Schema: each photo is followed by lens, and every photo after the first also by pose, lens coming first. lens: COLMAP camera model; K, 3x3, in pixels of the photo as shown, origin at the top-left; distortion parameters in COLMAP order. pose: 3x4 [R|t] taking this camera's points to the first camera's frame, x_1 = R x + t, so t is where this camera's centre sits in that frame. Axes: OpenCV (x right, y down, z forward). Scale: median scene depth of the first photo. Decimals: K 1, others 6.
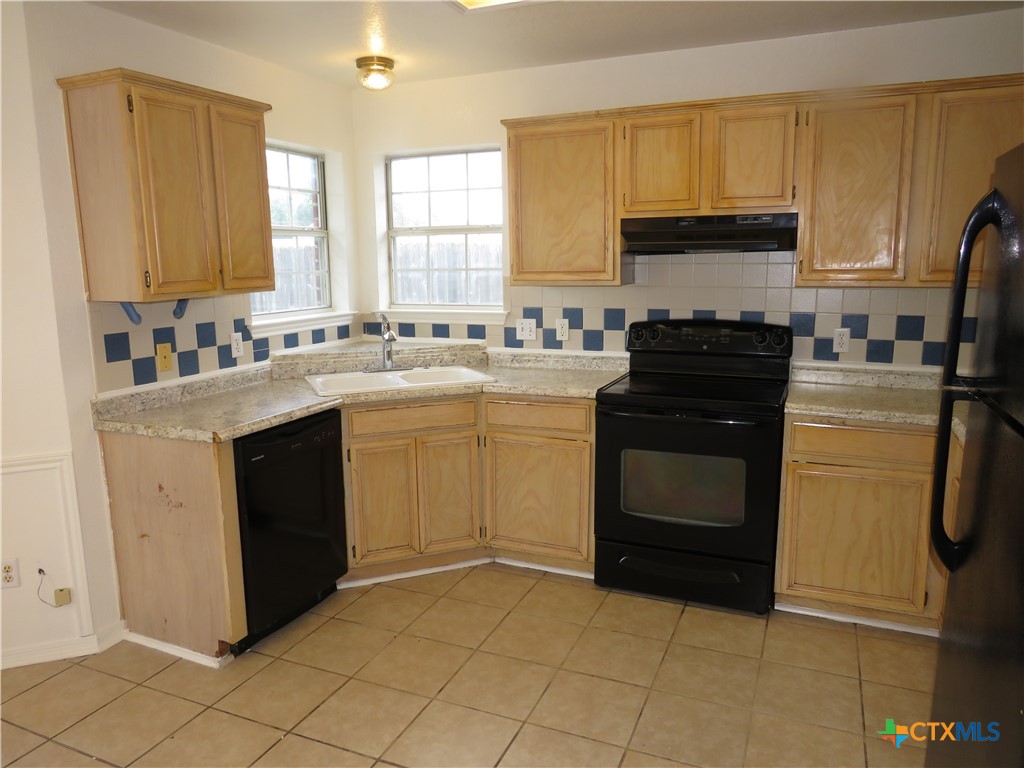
lens RADIAL K [[725.3, 0, 512.7], [0, 725.3, 382.8], [0, 0, 1]] dist [-0.032501, -0.000925]
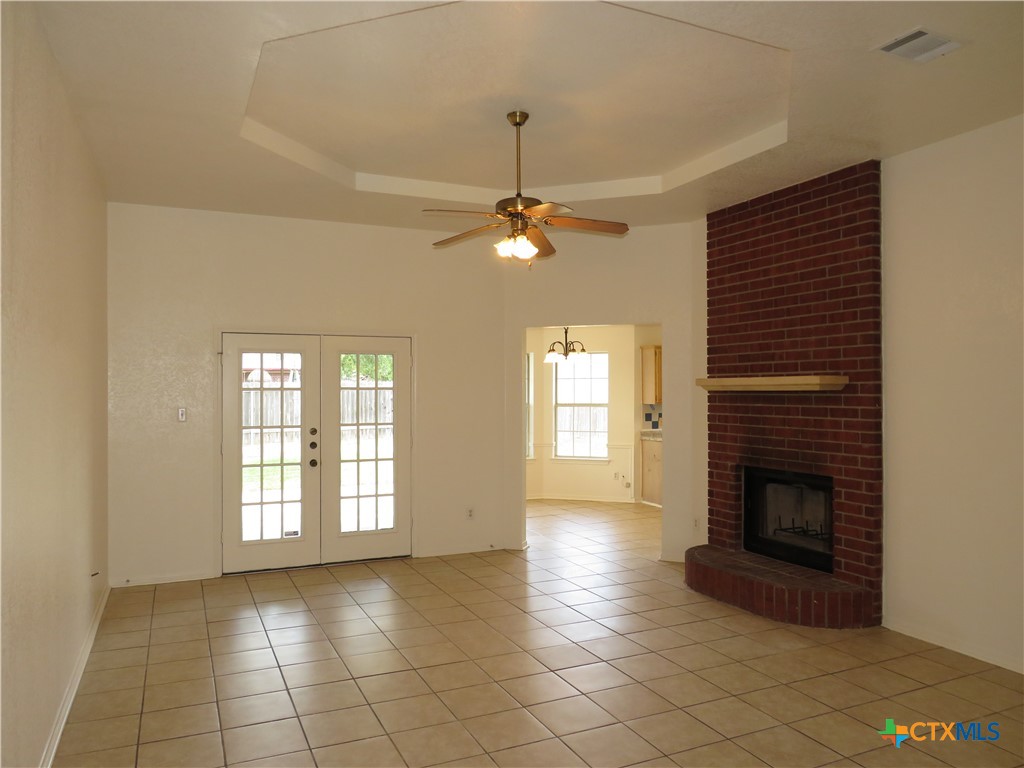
lens RADIAL K [[725.3, 0, 512.6], [0, 725.3, 385.1], [0, 0, 1]] dist [-0.032501, -0.000925]
pose [[0.746066, 0.005957, -0.665845, 1.364504], [-0.120013, 0.984787, -0.125661, 0.332938], [0.654968, 0.173662, 0.735431, -2.152702]]
